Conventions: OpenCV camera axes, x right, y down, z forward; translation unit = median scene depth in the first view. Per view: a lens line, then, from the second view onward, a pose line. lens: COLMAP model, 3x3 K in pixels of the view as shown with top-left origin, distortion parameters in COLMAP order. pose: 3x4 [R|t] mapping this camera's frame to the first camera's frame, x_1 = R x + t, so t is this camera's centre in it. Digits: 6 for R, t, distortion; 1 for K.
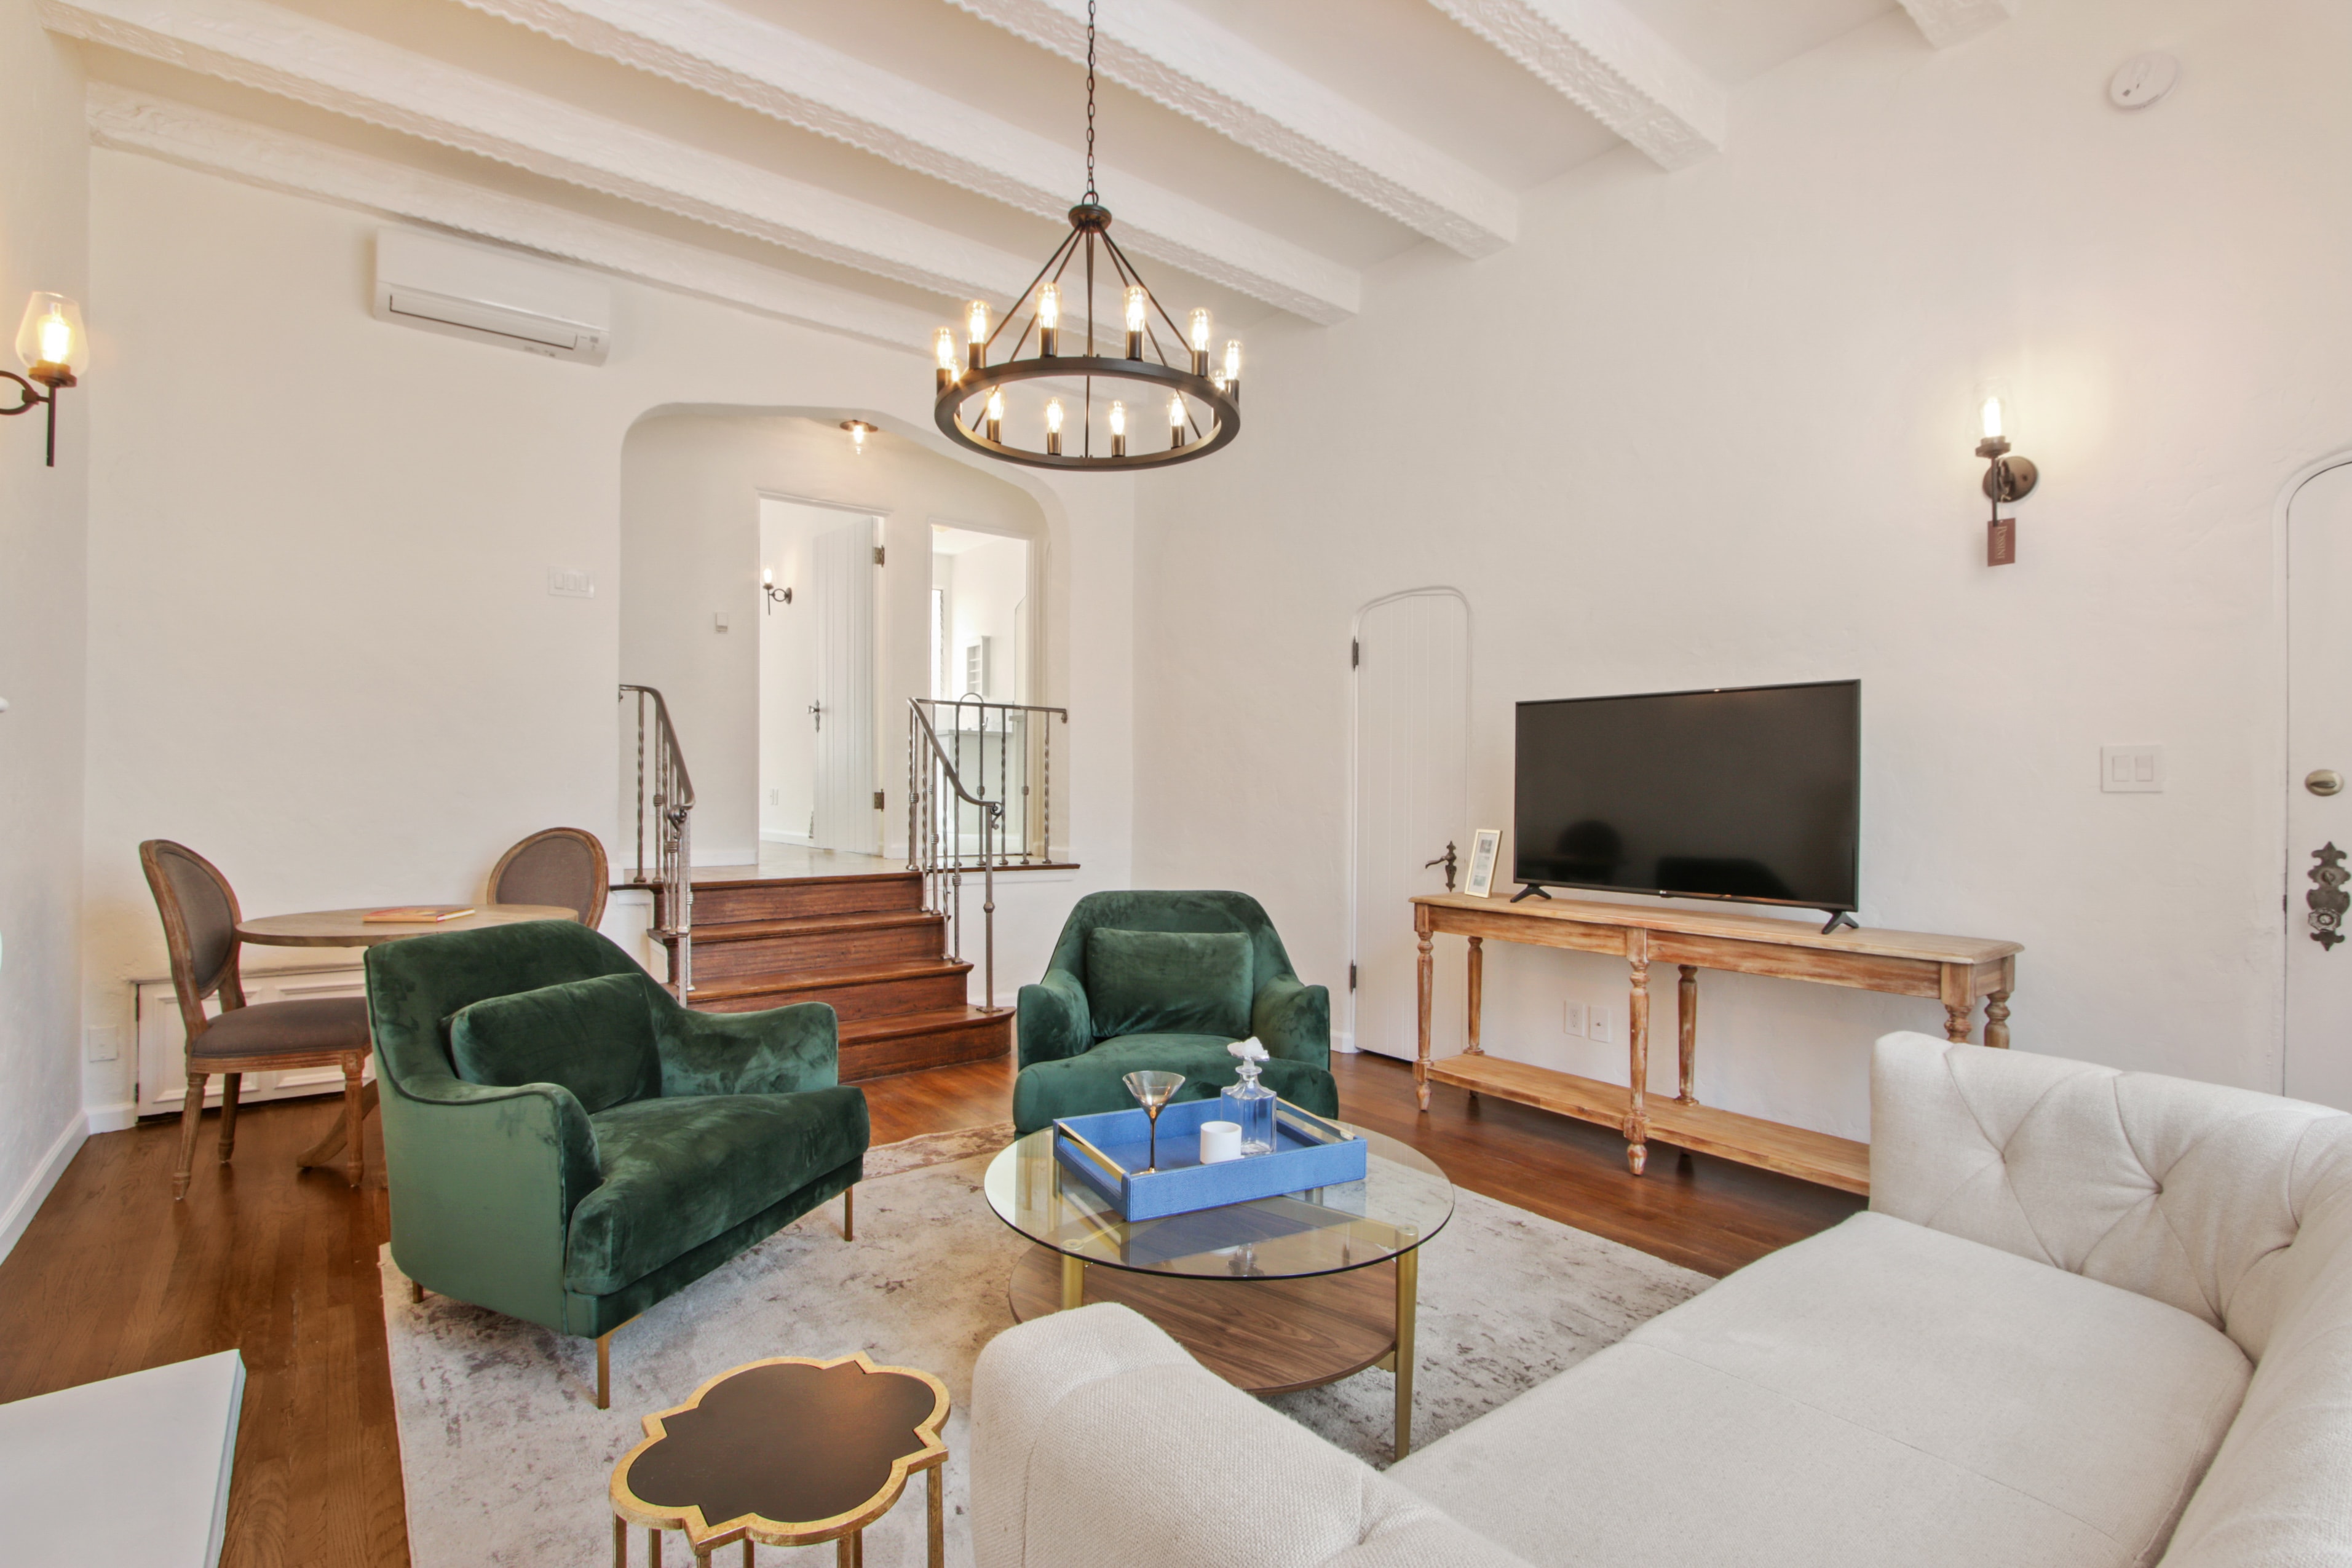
lens RADIAL K [[1092.1, 0, 1174.0], [0, 1092.1, 788.9], [0, 0, 1]] dist [-0.014325, 0.000652]
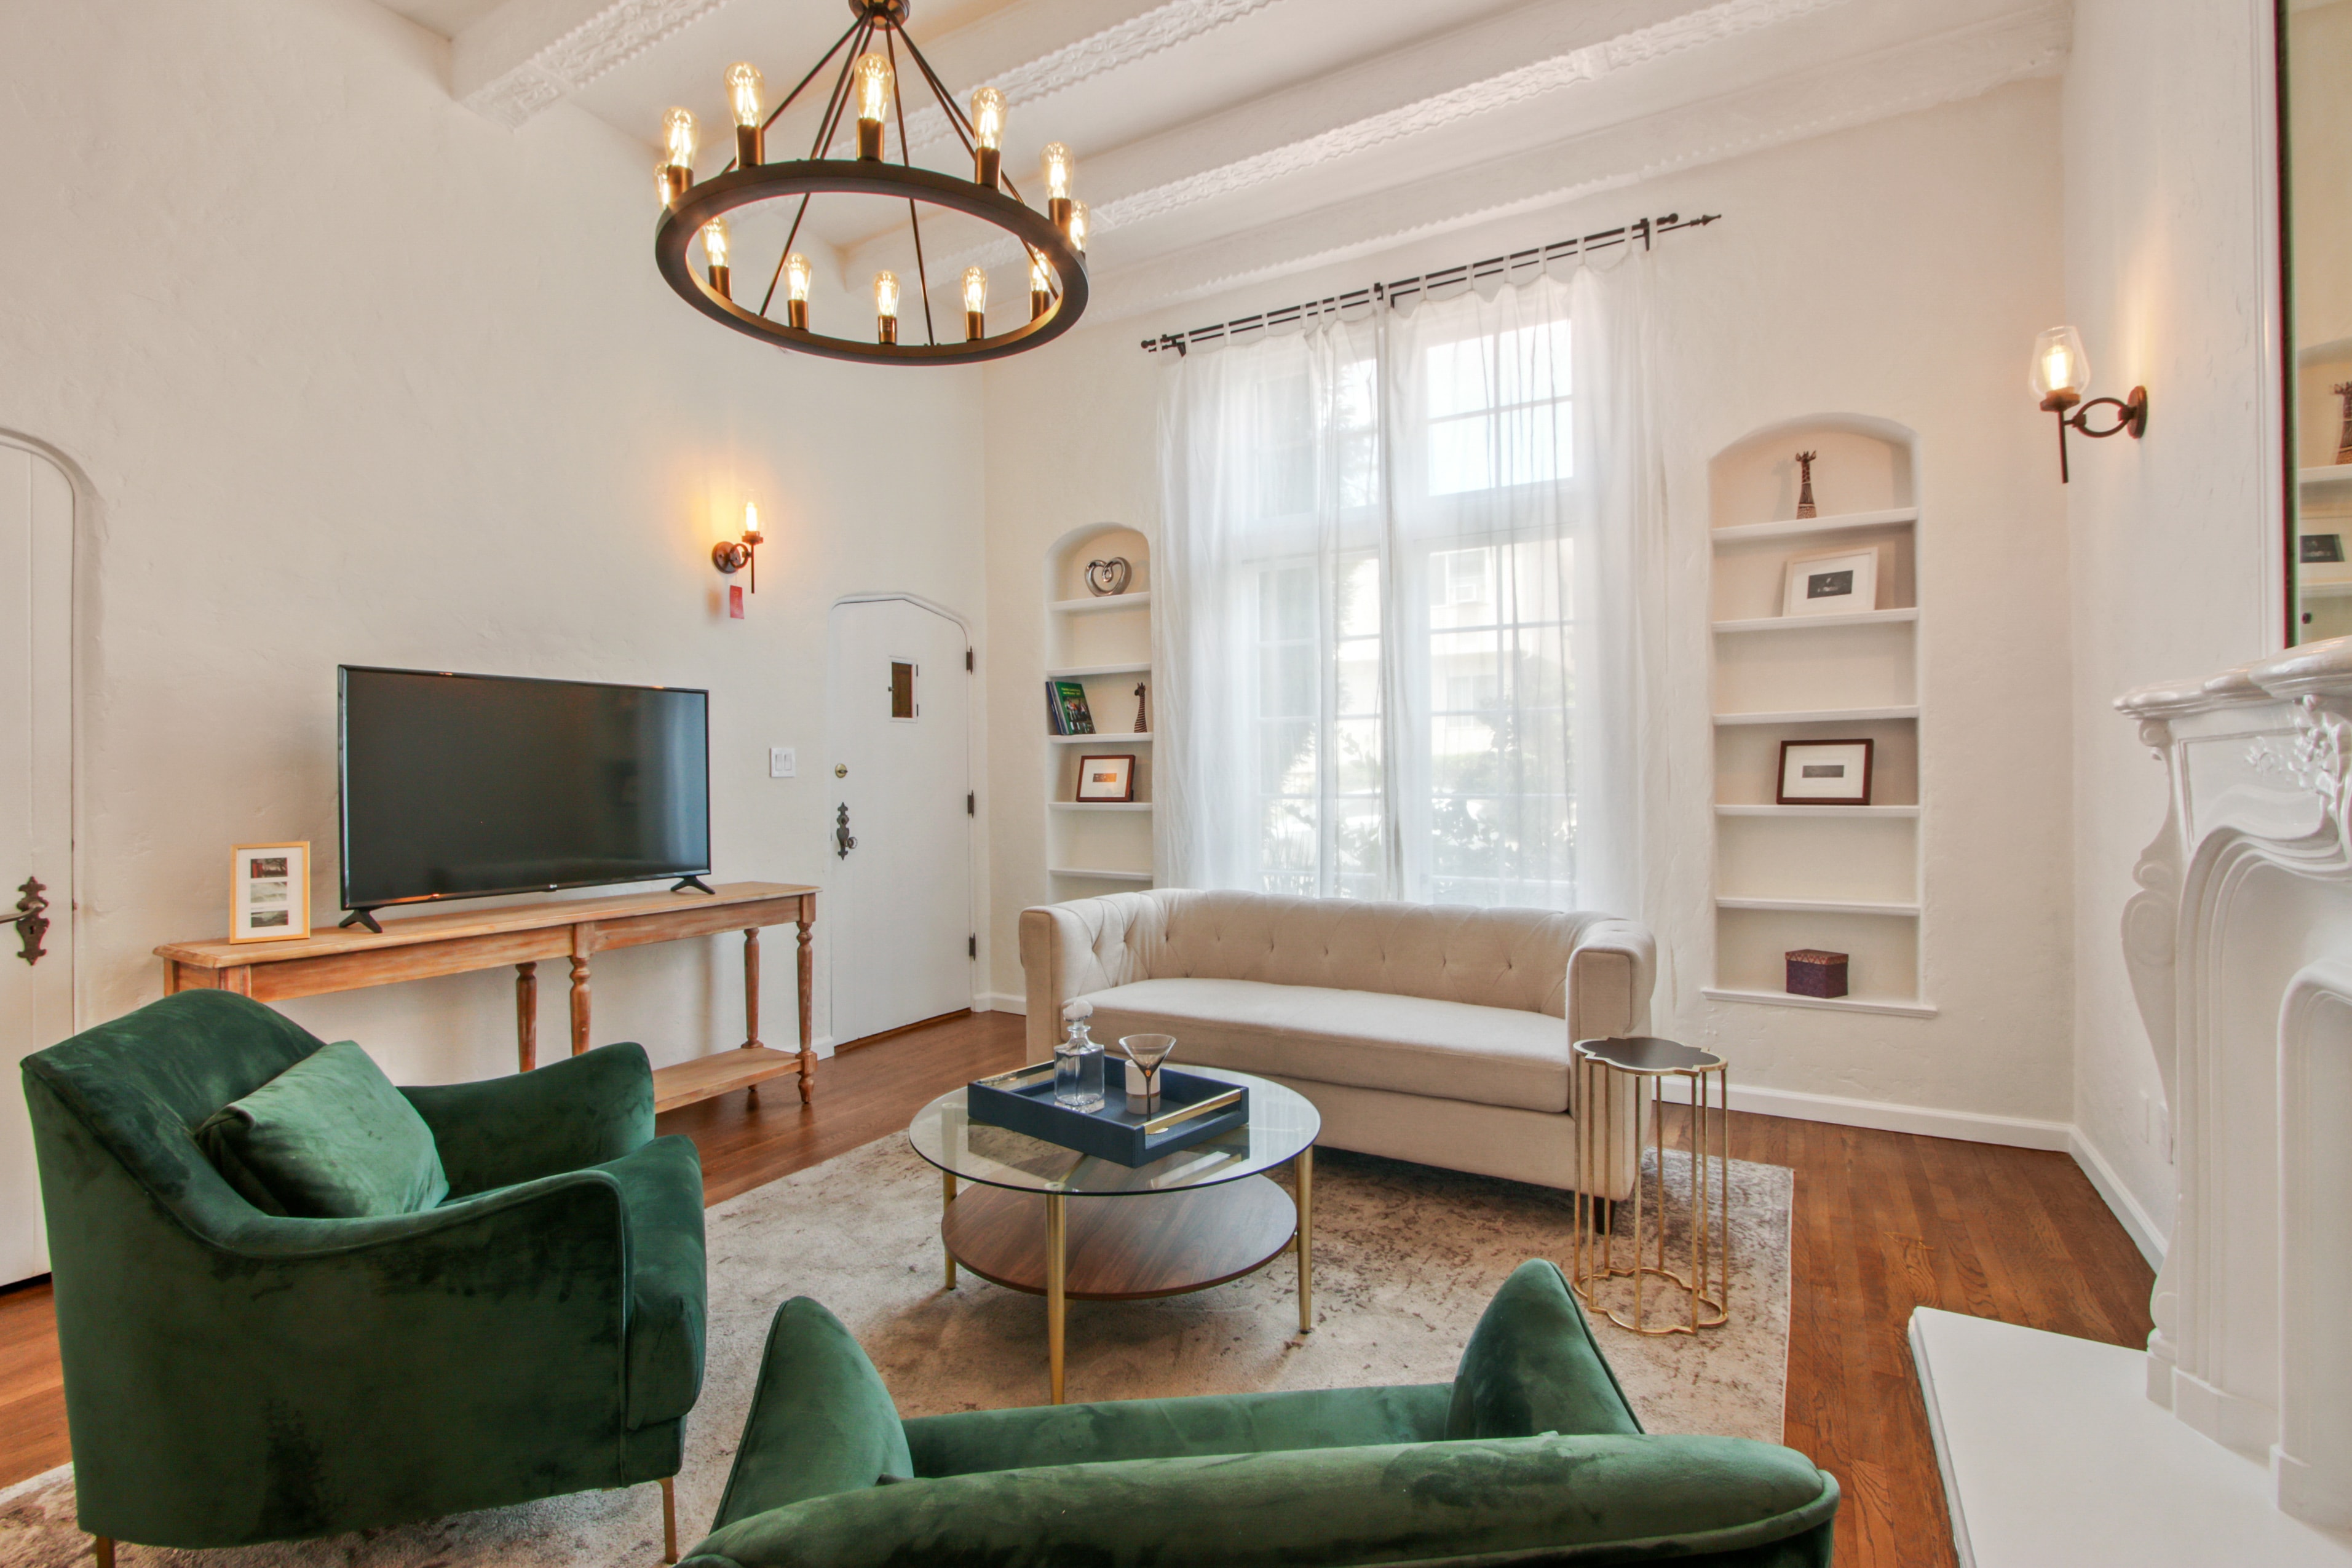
lens RADIAL K [[1092.1, 0, 1174.0], [0, 1092.1, 788.9], [0, 0, 1]] dist [-0.014325, 0.000652]
pose [[-0.361198, -0.017088, 0.932333, -0.723879], [0.011034, 0.999684, 0.022598, -0.008131], [-0.932424, 0.018450, -0.360895, 0.927617]]
